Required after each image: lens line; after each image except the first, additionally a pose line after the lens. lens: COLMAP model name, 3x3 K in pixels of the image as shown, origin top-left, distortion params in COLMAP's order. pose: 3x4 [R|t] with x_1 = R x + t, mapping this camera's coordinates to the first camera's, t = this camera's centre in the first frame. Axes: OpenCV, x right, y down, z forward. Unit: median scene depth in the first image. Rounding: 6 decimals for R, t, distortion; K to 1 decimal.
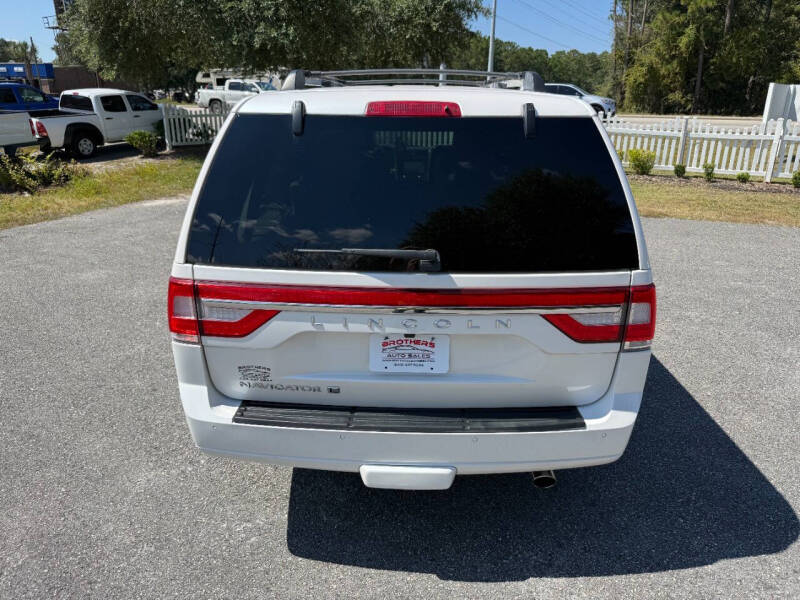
lens RADIAL K [[577.0, 0, 409.4], [0, 577.0, 288.4], [0, 0, 1]] dist [0.012610, -0.002955]
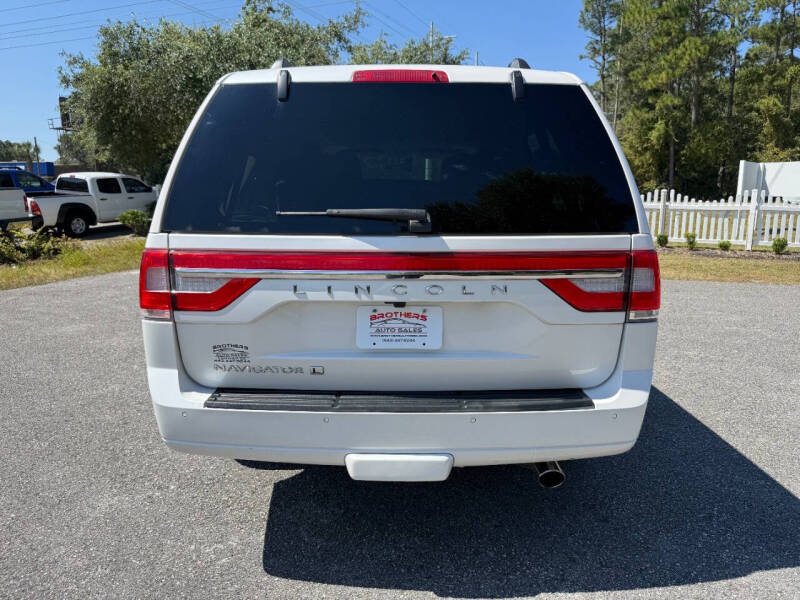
lens RADIAL K [[575.0, 0, 406.2], [0, 575.0, 289.0], [0, 0, 1]] dist [0.013772, -0.004923]
pose [[0.999825, -0.012359, 0.014050, -0.000988], [0.014397, 0.987696, -0.155723, 0.179125], [-0.011953, 0.155898, 0.987701, 0.072219]]
